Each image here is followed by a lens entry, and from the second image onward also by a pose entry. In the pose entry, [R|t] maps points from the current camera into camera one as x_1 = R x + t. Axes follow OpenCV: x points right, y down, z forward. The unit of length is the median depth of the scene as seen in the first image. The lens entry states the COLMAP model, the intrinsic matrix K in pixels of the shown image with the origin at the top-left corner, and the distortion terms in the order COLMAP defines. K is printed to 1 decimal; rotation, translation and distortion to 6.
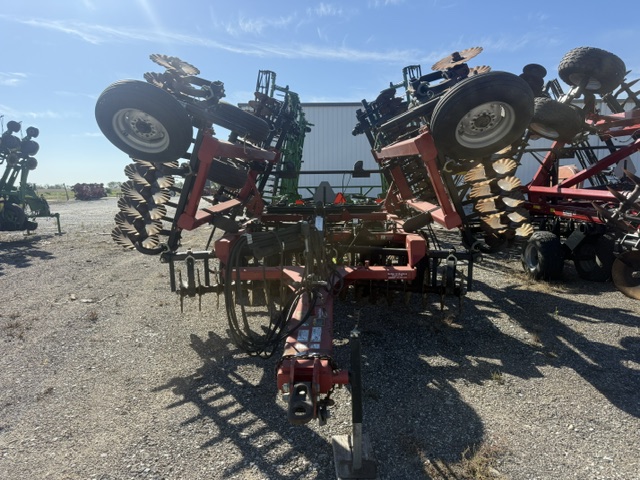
lens RADIAL K [[459.5, 0, 319.0], [0, 459.5, 240.1], [0, 0, 1]] dist [0.001664, -0.002427]
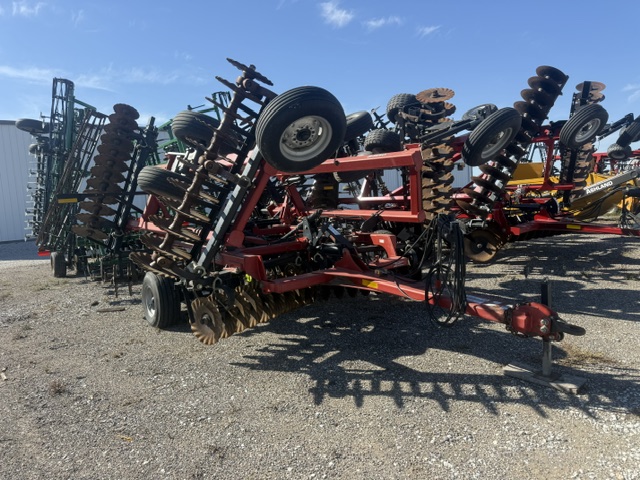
lens RADIAL K [[459.5, 0, 318.3], [0, 459.5, 239.1], [0, 0, 1]] dist [0.001664, -0.002427]
pose [[0.754579, -0.098601, 0.648759, -0.759316], [0.138157, 0.990358, -0.010174, -0.005649], [-0.641501, 0.097308, 0.760926, 0.179887]]
